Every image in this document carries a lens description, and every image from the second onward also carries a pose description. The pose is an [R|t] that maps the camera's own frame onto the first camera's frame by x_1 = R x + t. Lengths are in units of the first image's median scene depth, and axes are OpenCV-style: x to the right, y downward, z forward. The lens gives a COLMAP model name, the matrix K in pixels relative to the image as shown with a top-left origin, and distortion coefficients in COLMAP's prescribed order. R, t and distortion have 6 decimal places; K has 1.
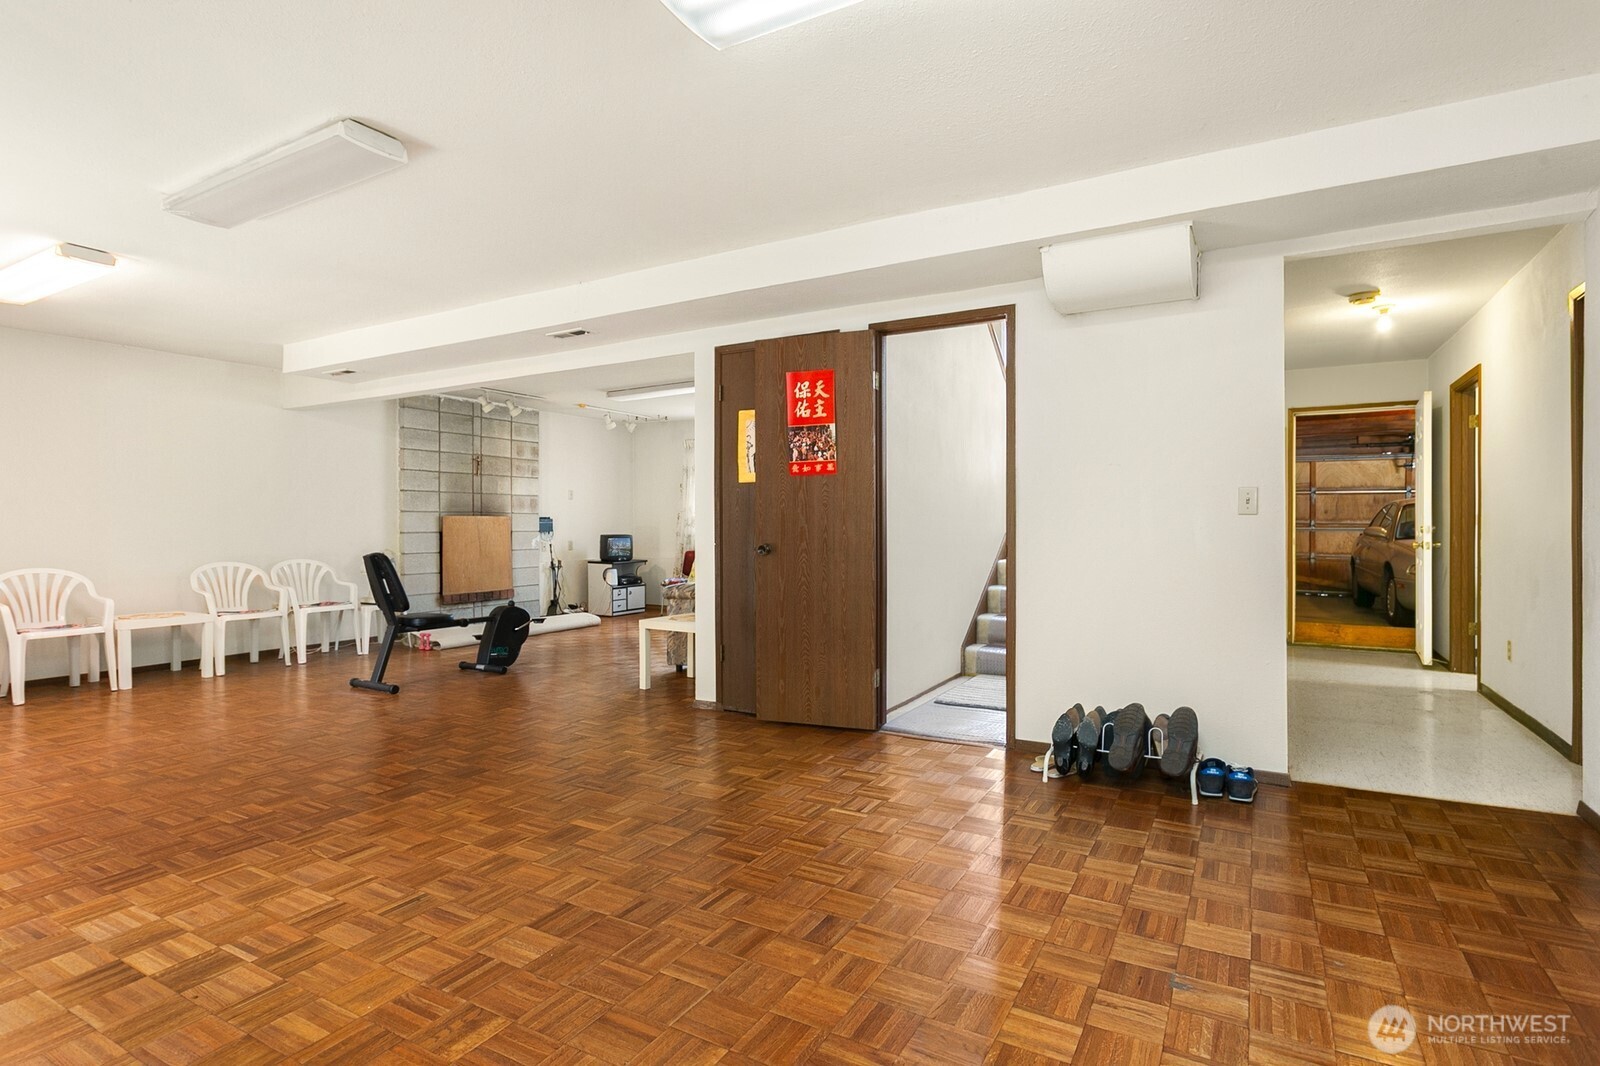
lens RADIAL K [[827.0, 0, 774.5], [0, 827.0, 531.8], [0, 0, 1]] dist [-0.010680, 0.000472]
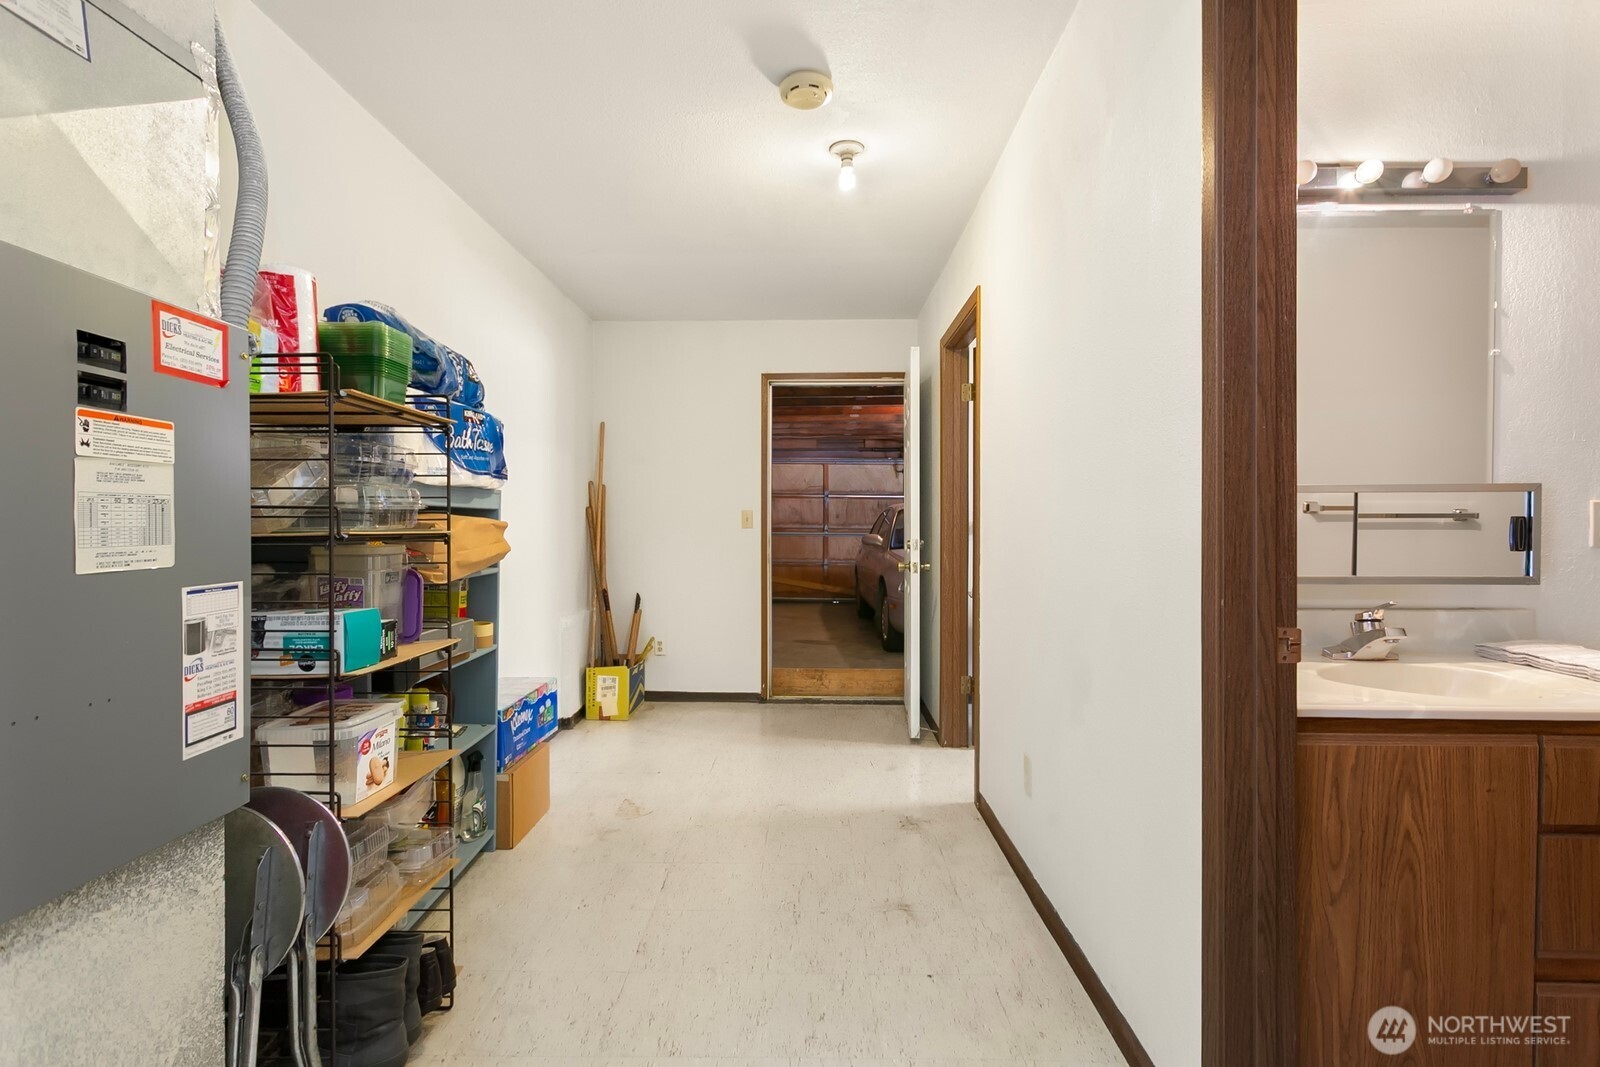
lens RADIAL K [[761.0, 0, 795.4], [0, 761.0, 527.7], [0, 0, 1]] dist [0.000921, 0.000547]
pose [[0.876382, 0.001504, 0.481613, 0.333203], [0.000104, 0.999995, -0.003311, -0.013657], [-0.481616, 0.002952, 0.876377, 0.406575]]
